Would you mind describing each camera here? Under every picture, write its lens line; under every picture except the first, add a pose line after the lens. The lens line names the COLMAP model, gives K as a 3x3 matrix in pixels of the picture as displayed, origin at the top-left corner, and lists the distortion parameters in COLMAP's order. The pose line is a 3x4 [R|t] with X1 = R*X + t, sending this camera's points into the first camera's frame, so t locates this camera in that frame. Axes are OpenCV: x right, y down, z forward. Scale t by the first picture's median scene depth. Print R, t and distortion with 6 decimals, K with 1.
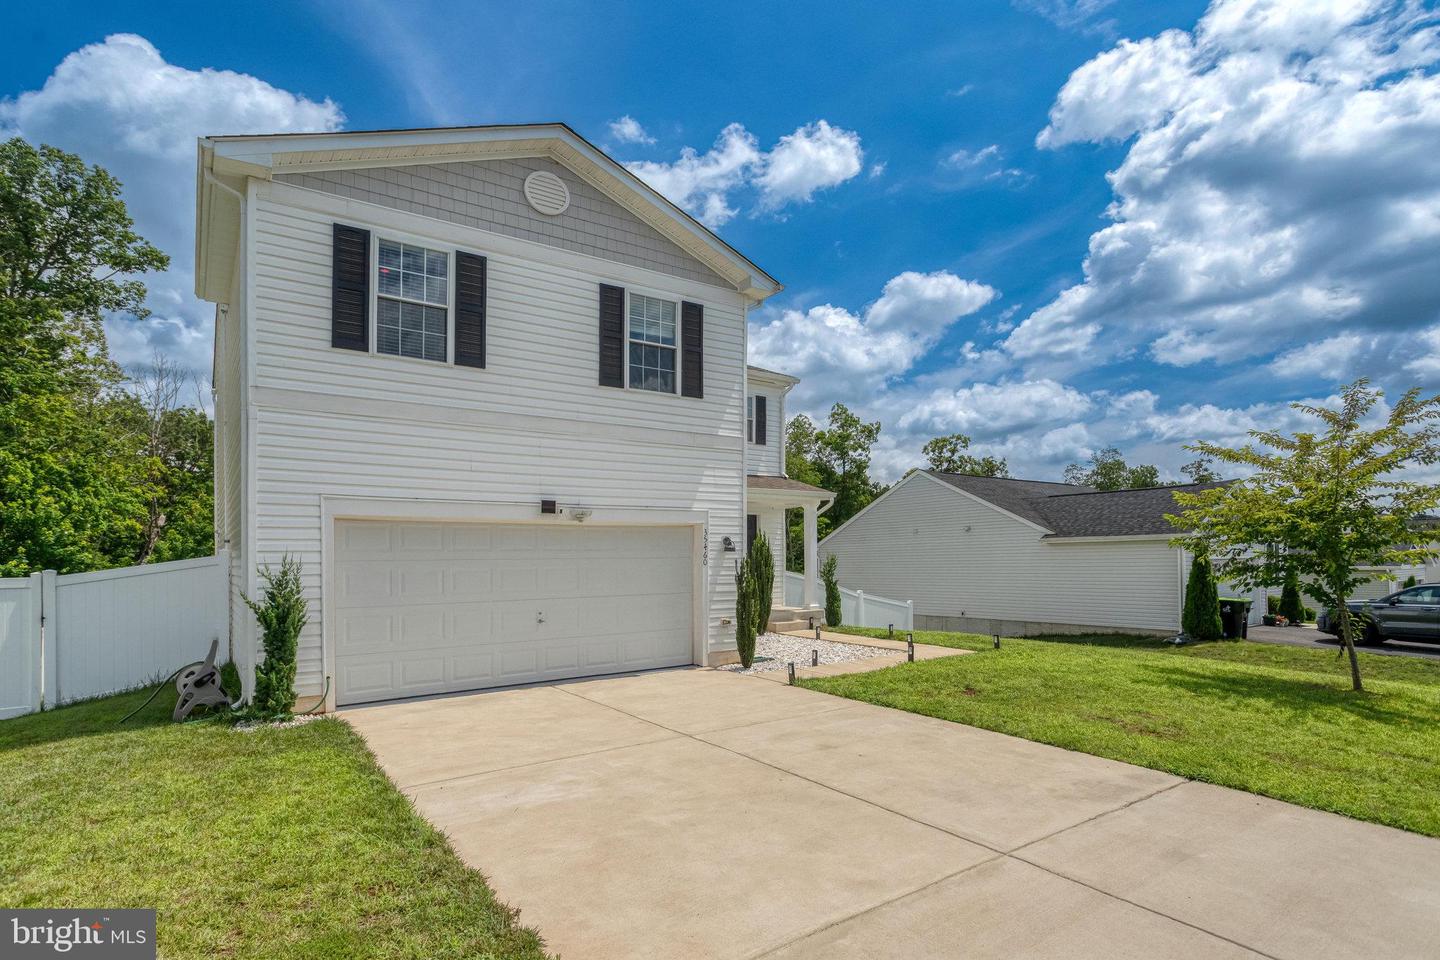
lens RADIAL K [[745.5, 0, 719.5], [0, 745.5, 548.1], [0, 0, 1]] dist [-0.032254, -0.000292]
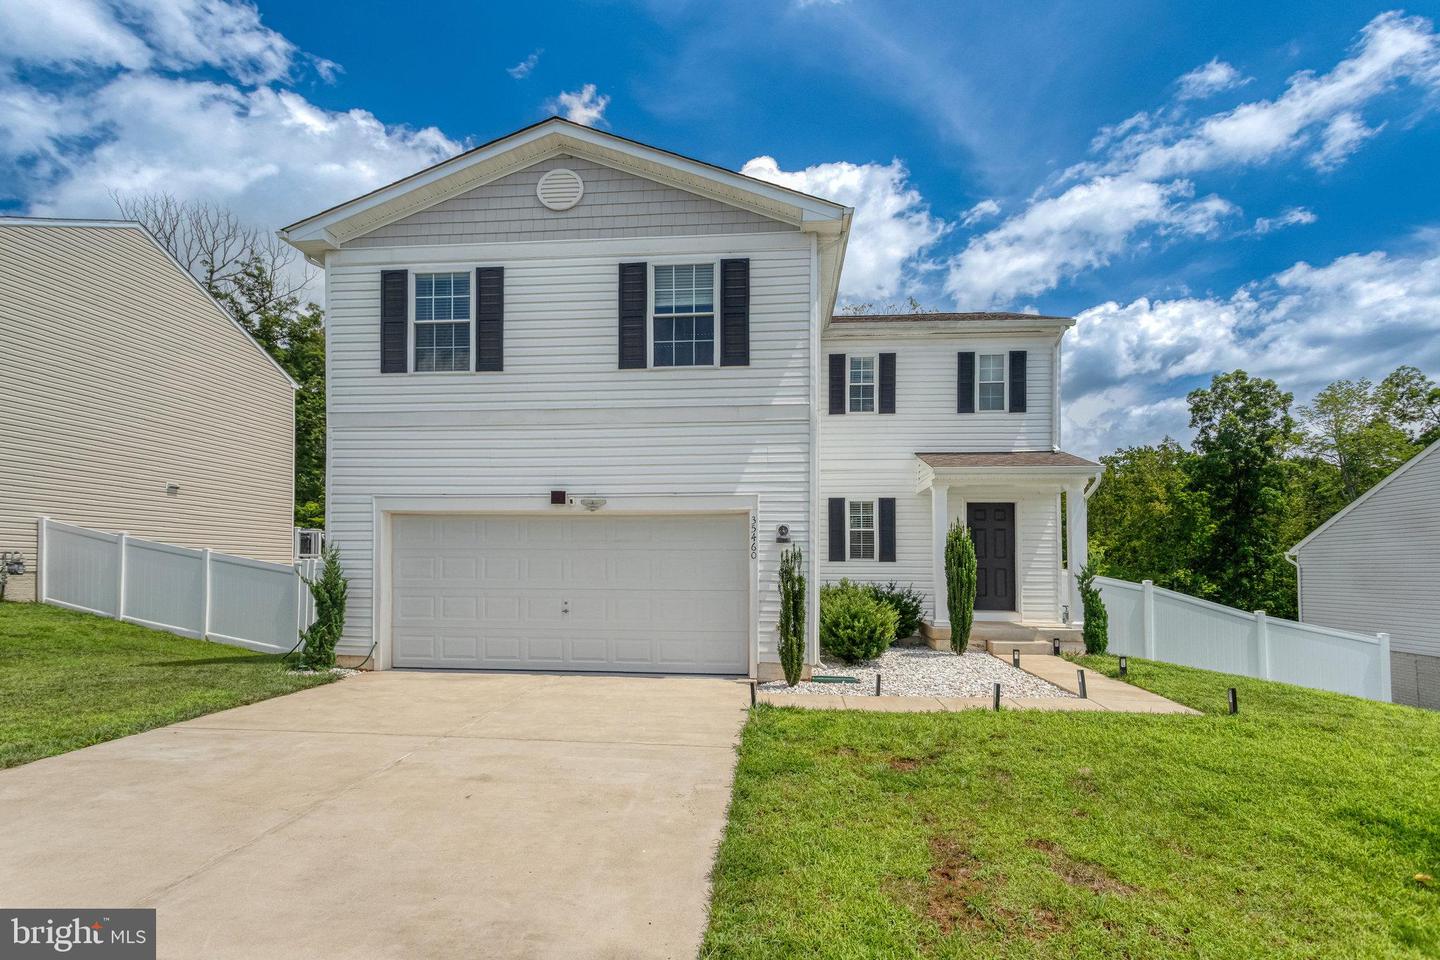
lens RADIAL K [[750.5, 0, 719.8], [0, 750.5, 523.2], [0, 0, 1]] dist [-0.000697, 0.000012]
pose [[0.749311, -0.016529, -0.662012, 0.578475], [-0.004445, 0.999540, -0.029988, 0.009132], [0.662203, 0.025413, 0.748893, 0.364636]]
